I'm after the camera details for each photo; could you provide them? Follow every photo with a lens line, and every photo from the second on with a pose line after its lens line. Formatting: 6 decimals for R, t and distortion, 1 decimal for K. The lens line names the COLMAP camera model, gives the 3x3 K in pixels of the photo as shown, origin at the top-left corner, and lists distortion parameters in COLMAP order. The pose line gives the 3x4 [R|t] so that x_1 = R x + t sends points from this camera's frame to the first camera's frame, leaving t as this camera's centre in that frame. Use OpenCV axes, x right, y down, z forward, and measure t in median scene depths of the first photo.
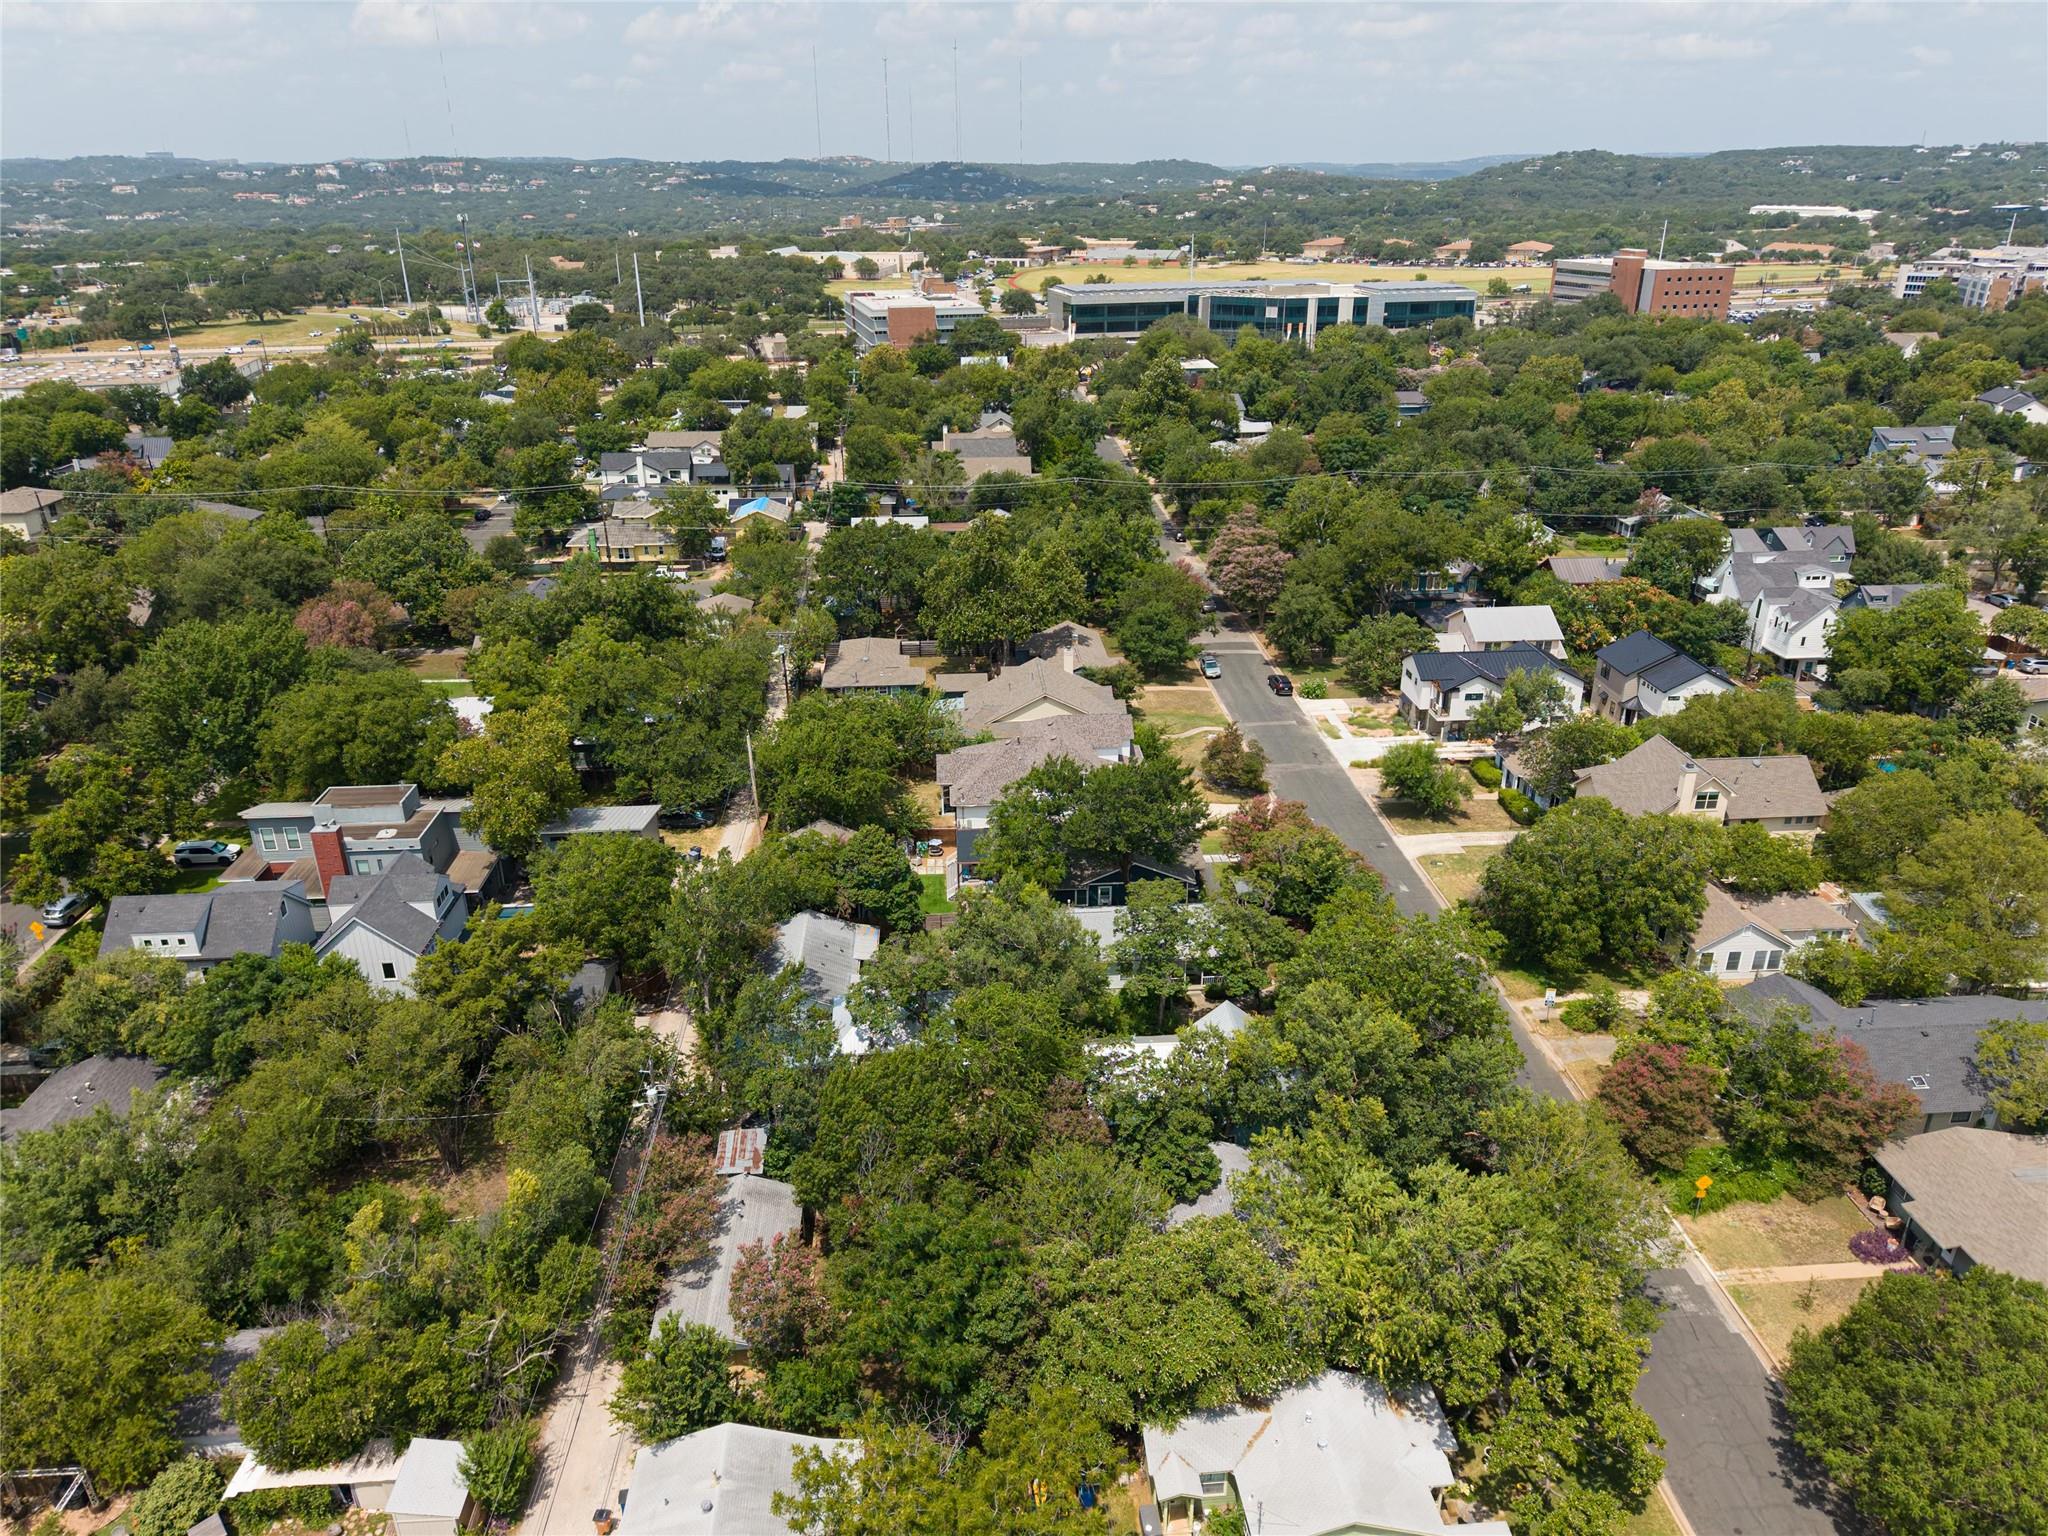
lens RADIAL K [[1413.9, 0, 1024.0], [0, 1413.9, 768.0], [0, 0, 1]] dist [0.005427, -0.004709]
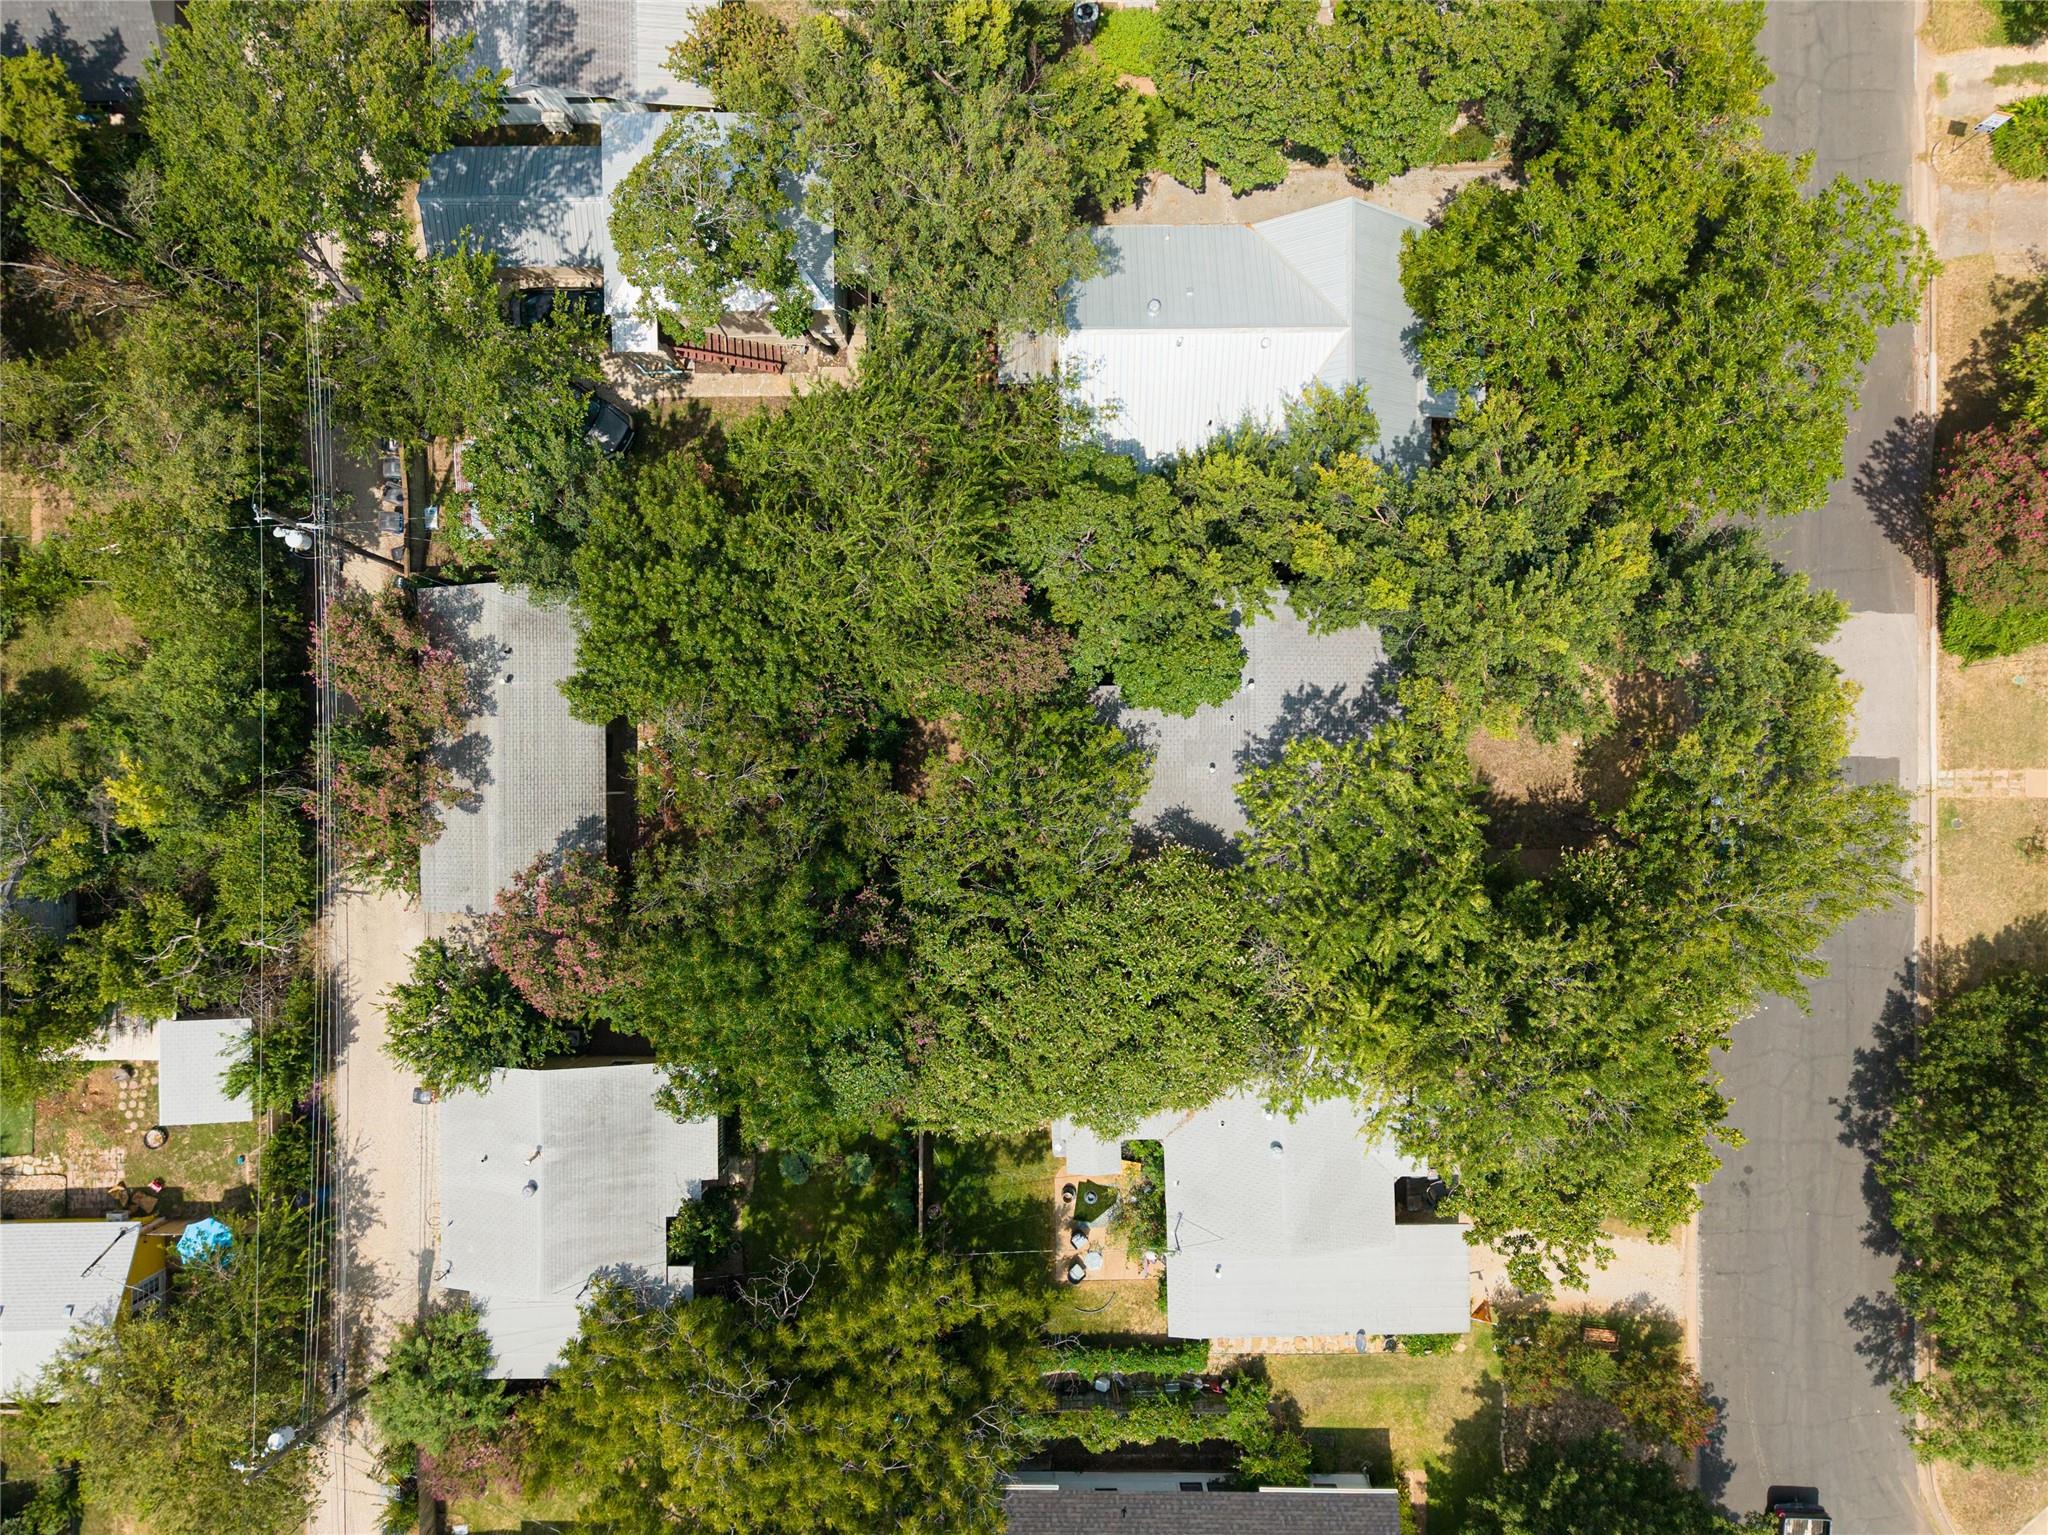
lens RADIAL K [[1413.9, 0, 1024.0], [0, 1413.9, 767.5], [0, 0, 1]] dist [0.005427, -0.004709]
pose [[0.998168, 0.060032, -0.007473, 0.049470], [-0.015799, 0.377930, 0.925699, -0.293762], [0.058396, -0.923886, 0.378186, 0.755902]]
